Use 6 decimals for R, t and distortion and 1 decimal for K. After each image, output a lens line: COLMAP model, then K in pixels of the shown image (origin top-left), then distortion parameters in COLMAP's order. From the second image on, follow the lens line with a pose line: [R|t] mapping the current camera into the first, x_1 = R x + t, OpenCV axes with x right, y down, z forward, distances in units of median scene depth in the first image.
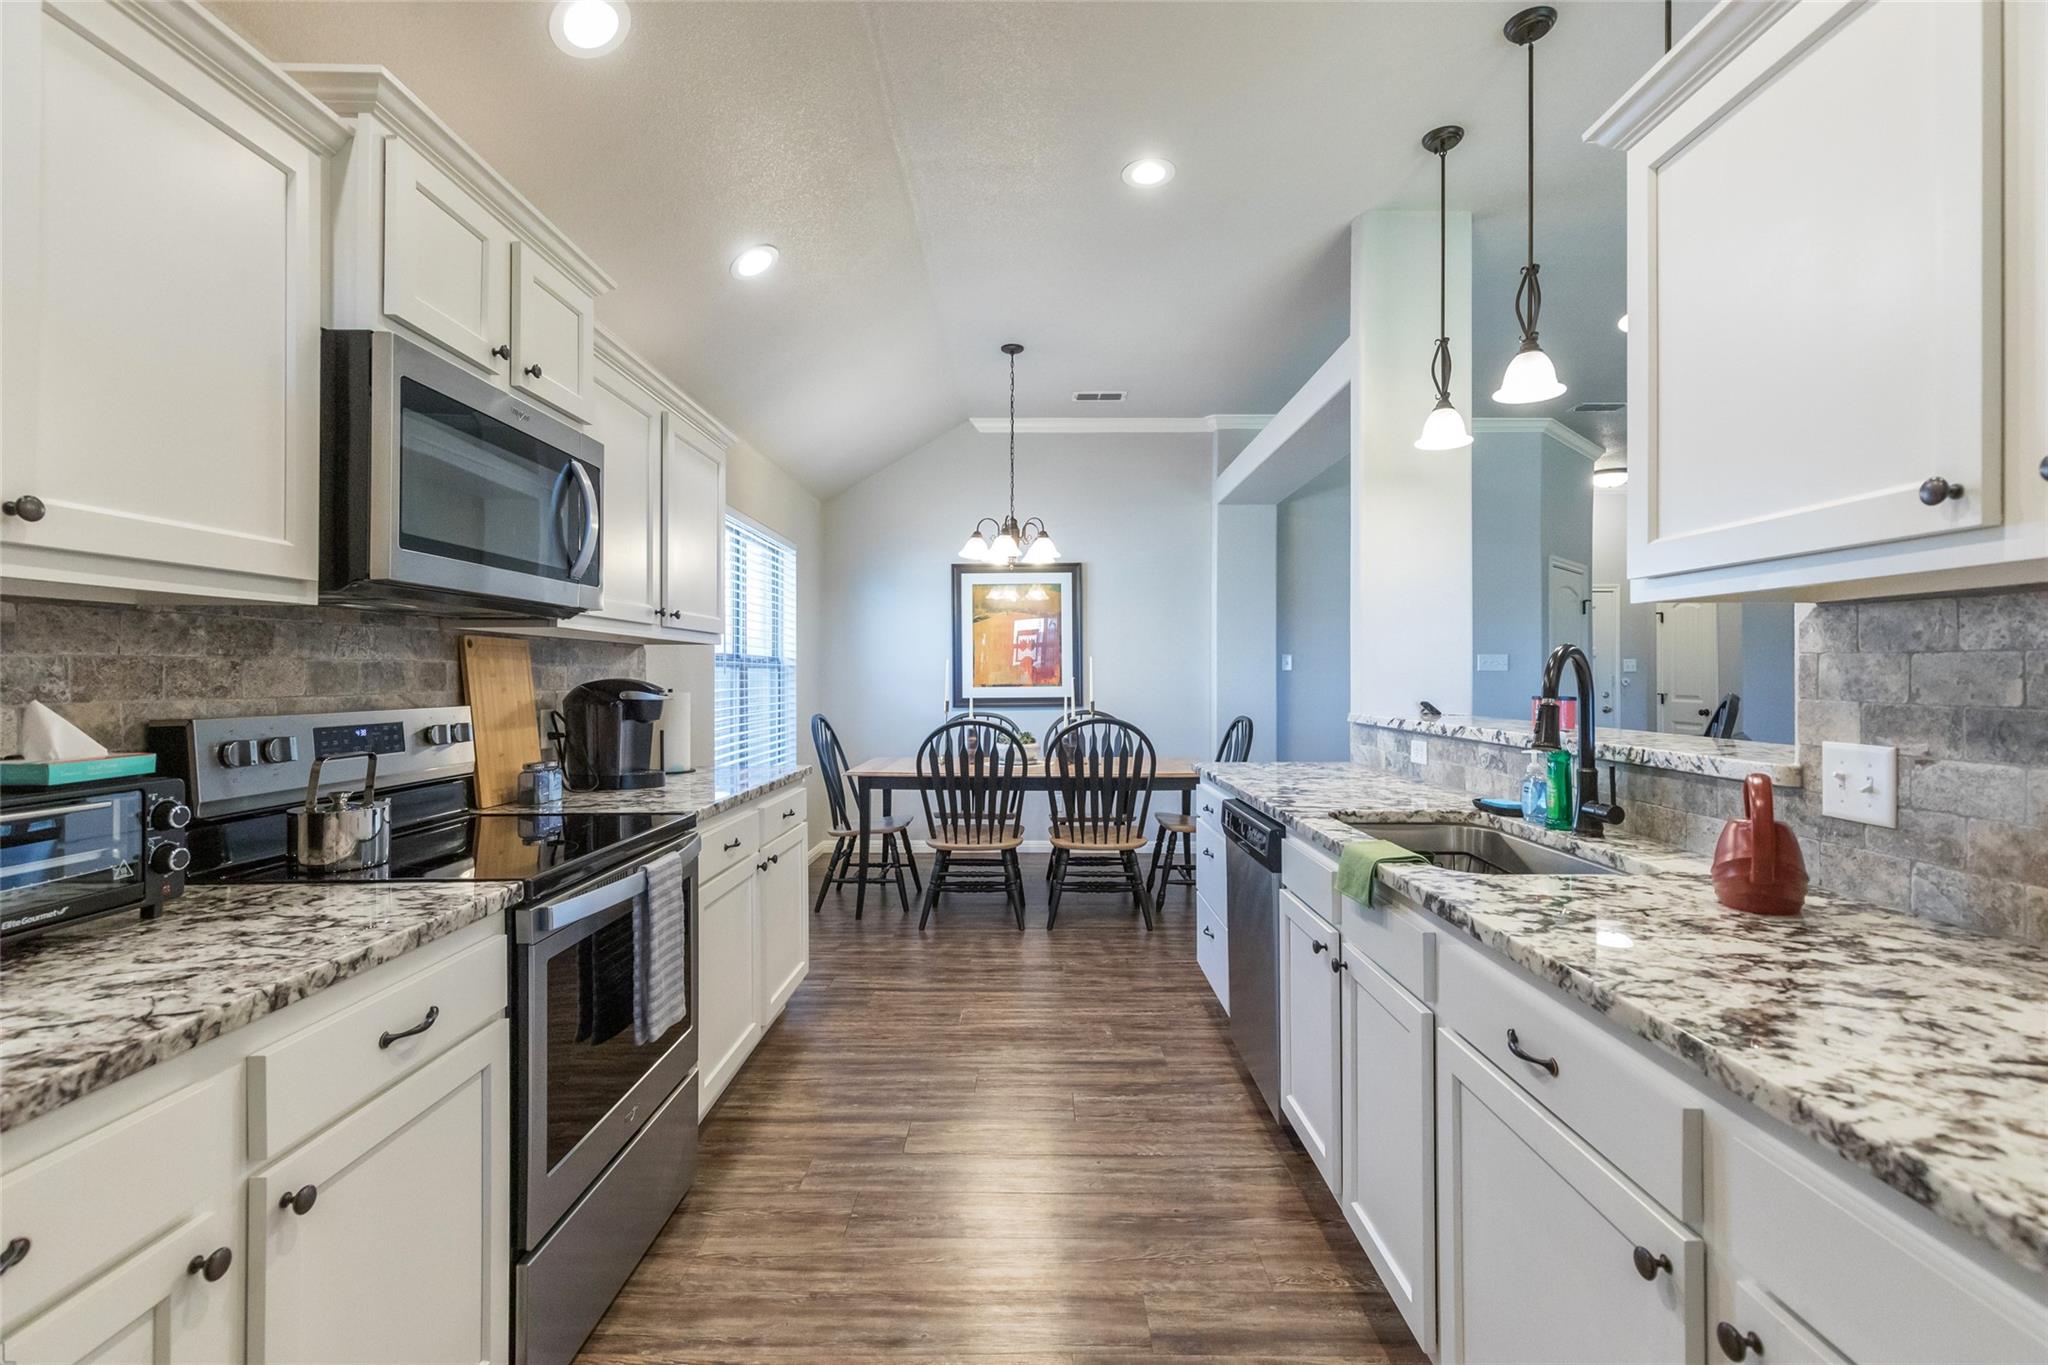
lens RADIAL K [[908.5, 0, 1020.6], [0, 908.5, 670.6], [0, 0, 1]] dist [-0.000080, -0.000339]
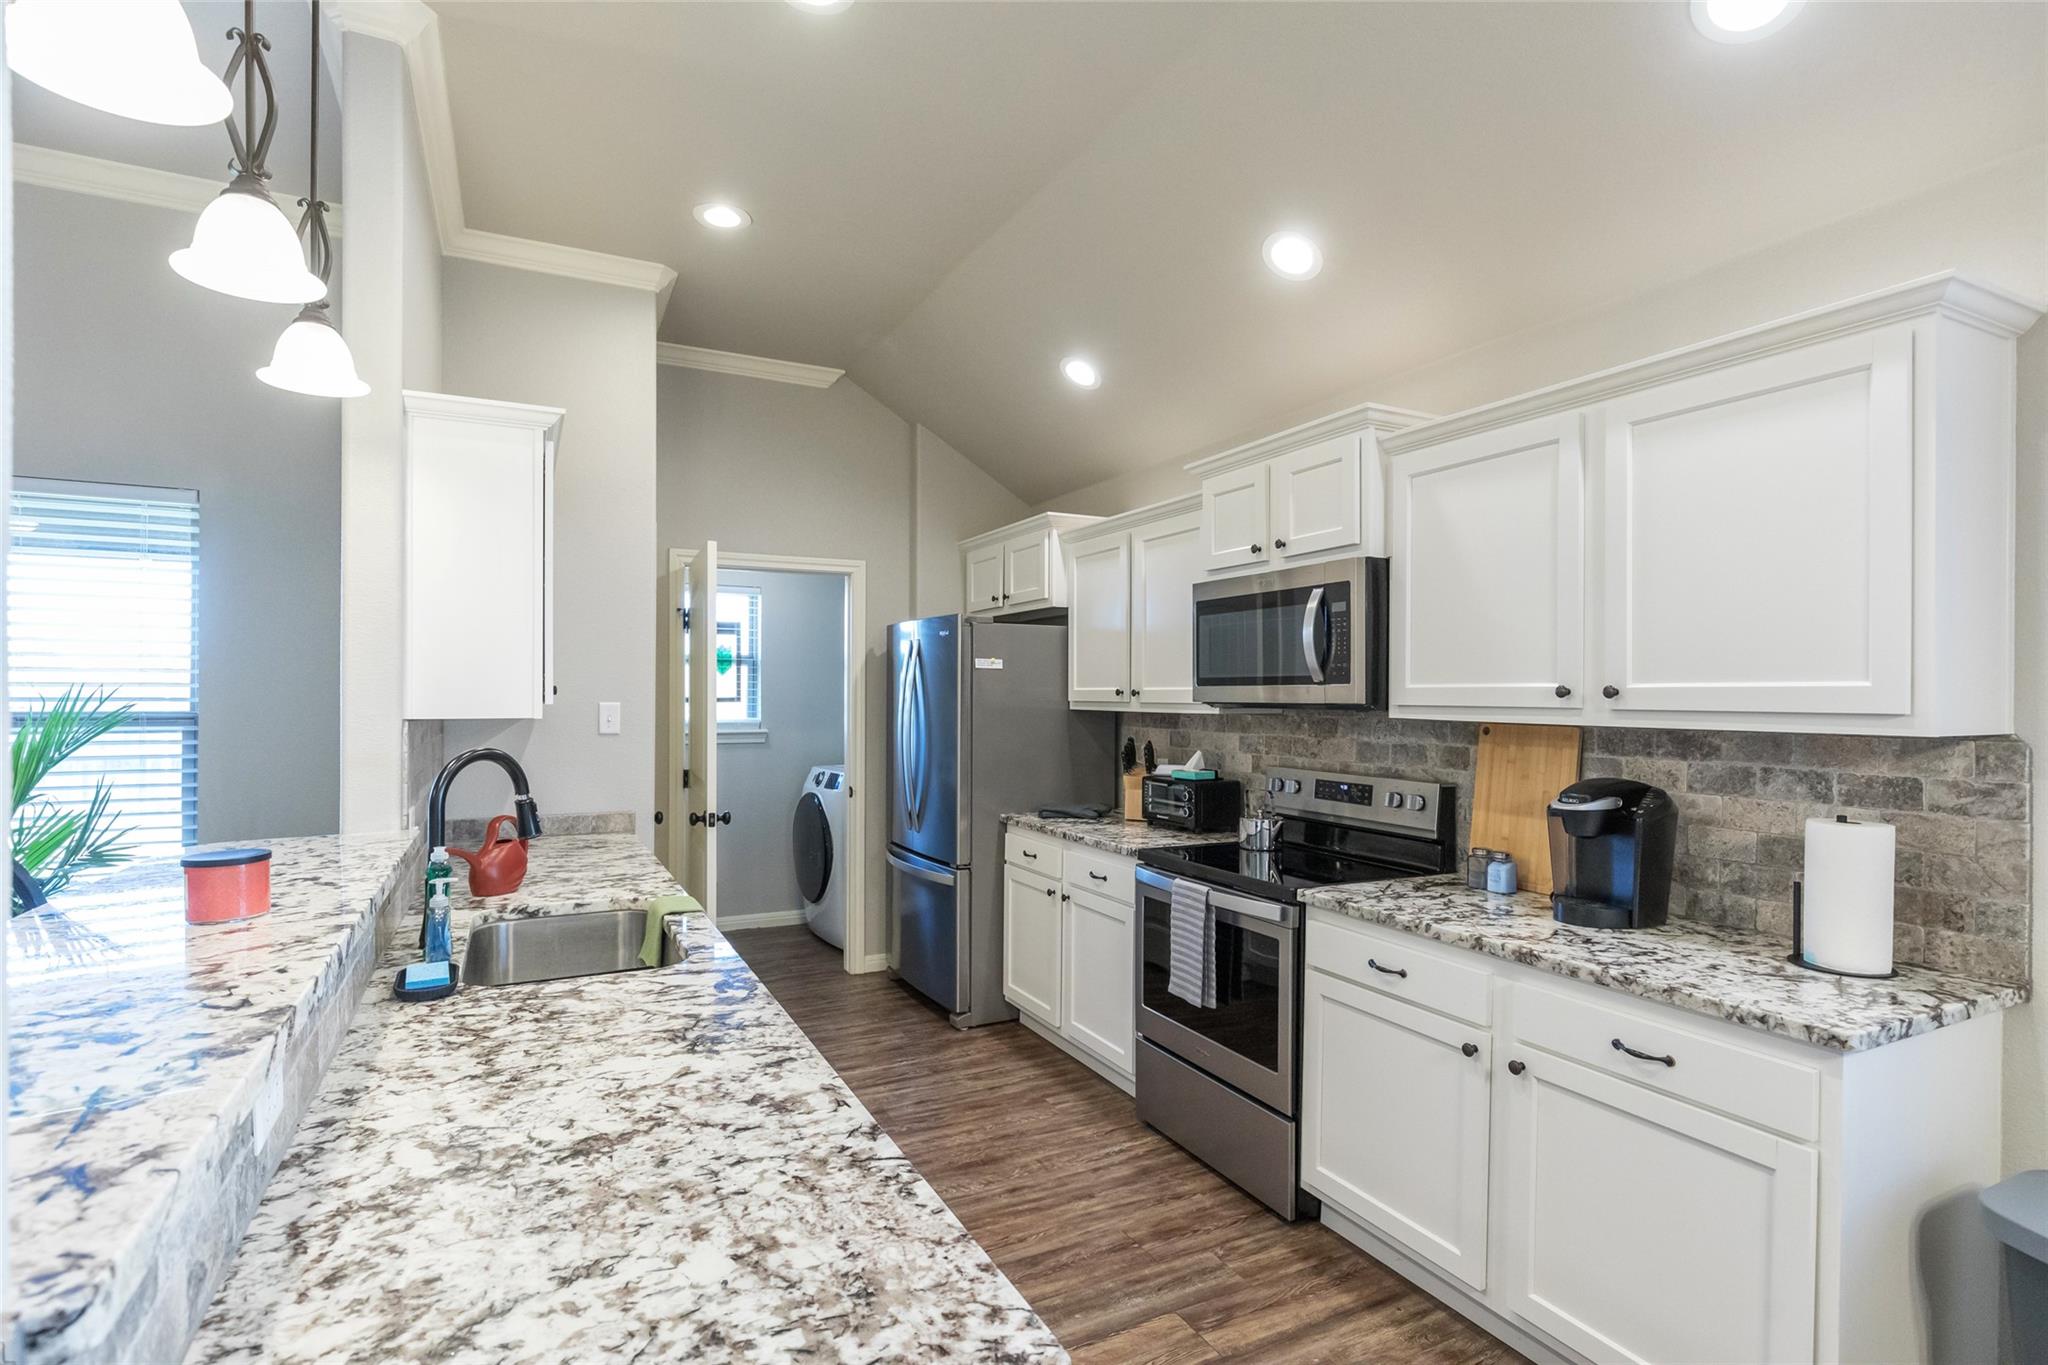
lens RADIAL K [[989.8, 0, 1011.2], [0, 989.8, 689.0], [0, 0, 1]] dist [0.003094, 0.000349]
pose [[-0.894923, -0.005458, -0.446188, 0.303796], [-0.001801, 0.999961, -0.008620, -0.046363], [0.446217, -0.006911, -0.894898, 1.215284]]
